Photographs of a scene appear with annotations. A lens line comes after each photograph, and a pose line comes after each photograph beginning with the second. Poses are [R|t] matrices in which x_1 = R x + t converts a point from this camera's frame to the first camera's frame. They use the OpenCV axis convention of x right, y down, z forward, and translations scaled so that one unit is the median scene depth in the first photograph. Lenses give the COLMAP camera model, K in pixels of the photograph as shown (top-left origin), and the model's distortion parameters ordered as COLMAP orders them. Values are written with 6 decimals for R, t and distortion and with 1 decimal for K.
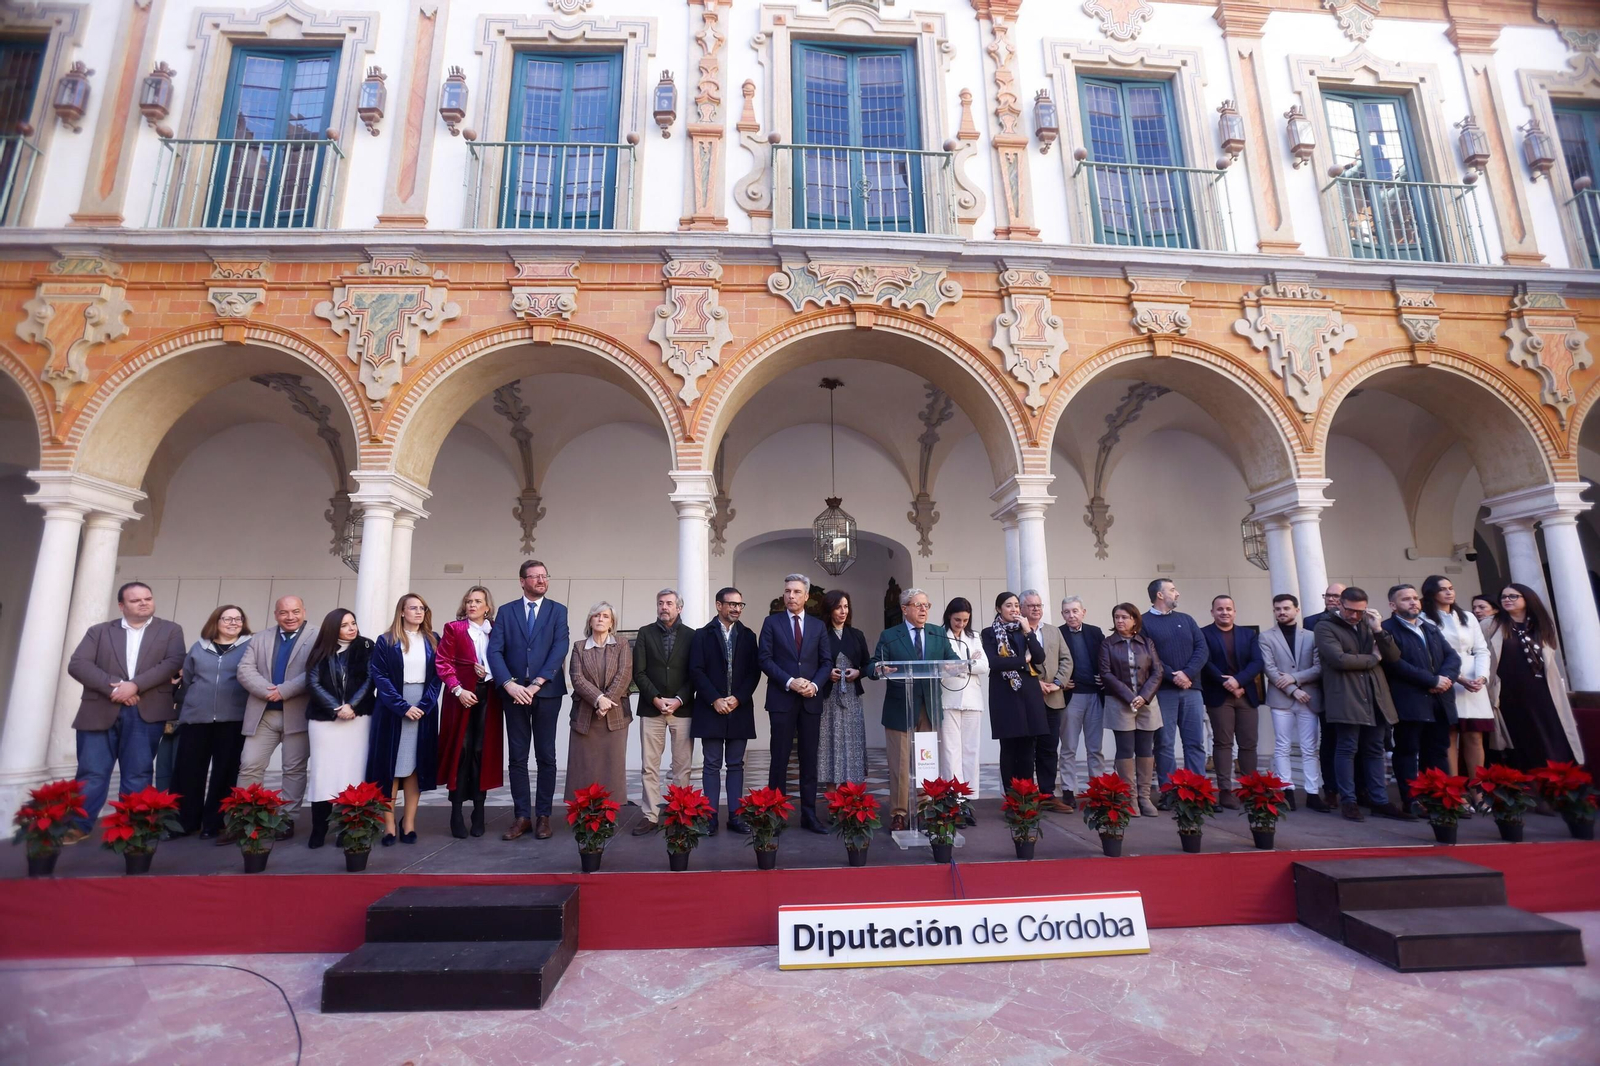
lens RADIAL K [[739.5, 0, 794.7], [0, 739.5, 533.3], [0, 0, 1]] dist [-0.077563, 0.038196]
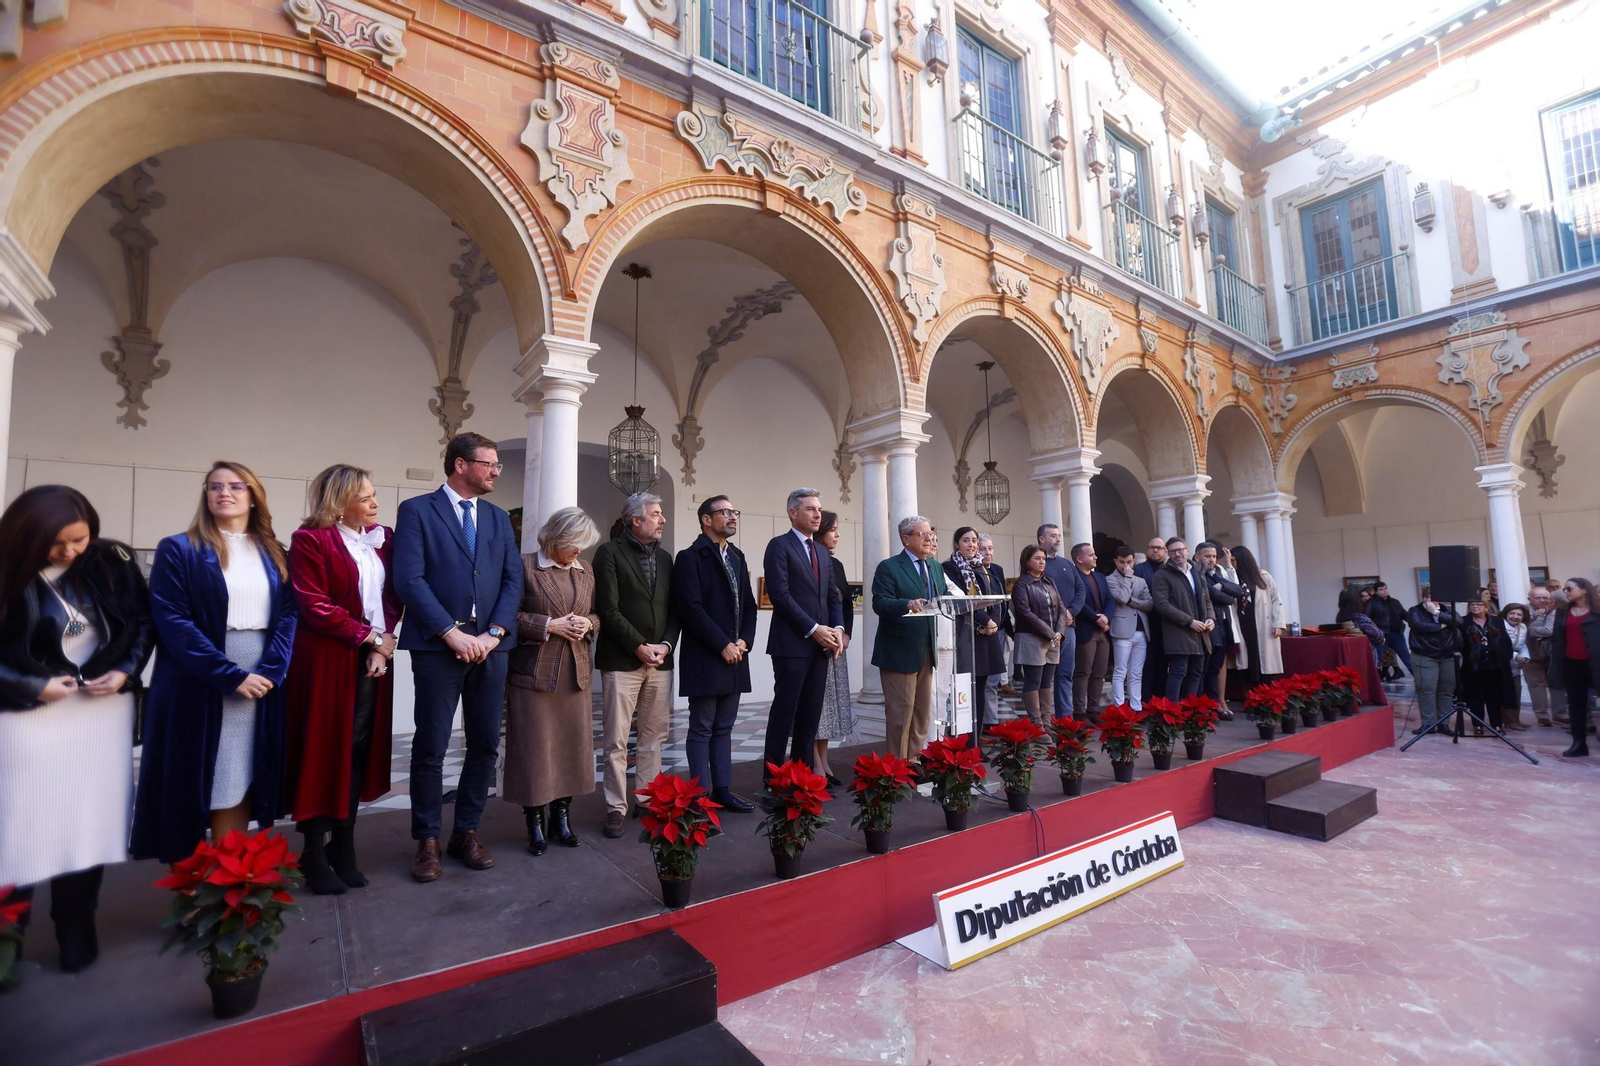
lens RADIAL K [[739.5, 0, 794.7], [0, 739.5, 533.3], [0, 0, 1]] dist [-0.077563, 0.038196]
pose [[0.838256, 0.055325, 0.542463, -0.326934], [-0.099477, 0.993660, 0.052378, 0.046110], [-0.536126, -0.097869, 0.838446, 0.237373]]
